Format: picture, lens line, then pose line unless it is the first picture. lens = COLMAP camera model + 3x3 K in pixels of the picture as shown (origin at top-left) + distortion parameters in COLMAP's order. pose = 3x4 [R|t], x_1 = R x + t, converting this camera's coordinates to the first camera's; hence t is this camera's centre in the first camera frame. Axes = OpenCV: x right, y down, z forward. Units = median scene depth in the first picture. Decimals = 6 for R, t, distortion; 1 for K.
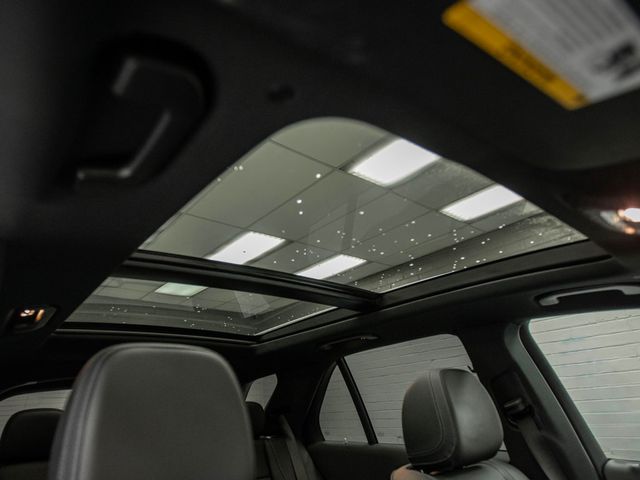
lens RADIAL K [[337.6, 0, 320.0], [0, 337.6, 240.0], [0, 0, 1]] dist [-0.073275, 0.054440]
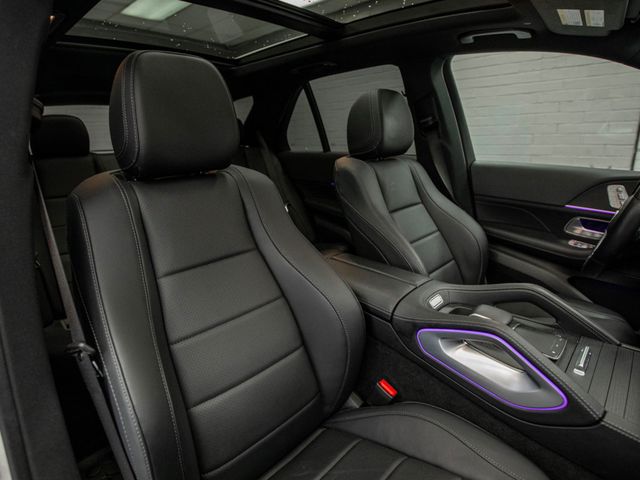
lens RADIAL K [[337.6, 0, 320.0], [0, 337.6, 240.0], [0, 0, 1]] dist [-0.073275, 0.054440]
pose [[0.992971, -0.009199, 0.118003, -0.045998], [-0.072617, 0.739943, 0.668738, -0.048858], [-0.093468, -0.672606, 0.734074, -0.355975]]
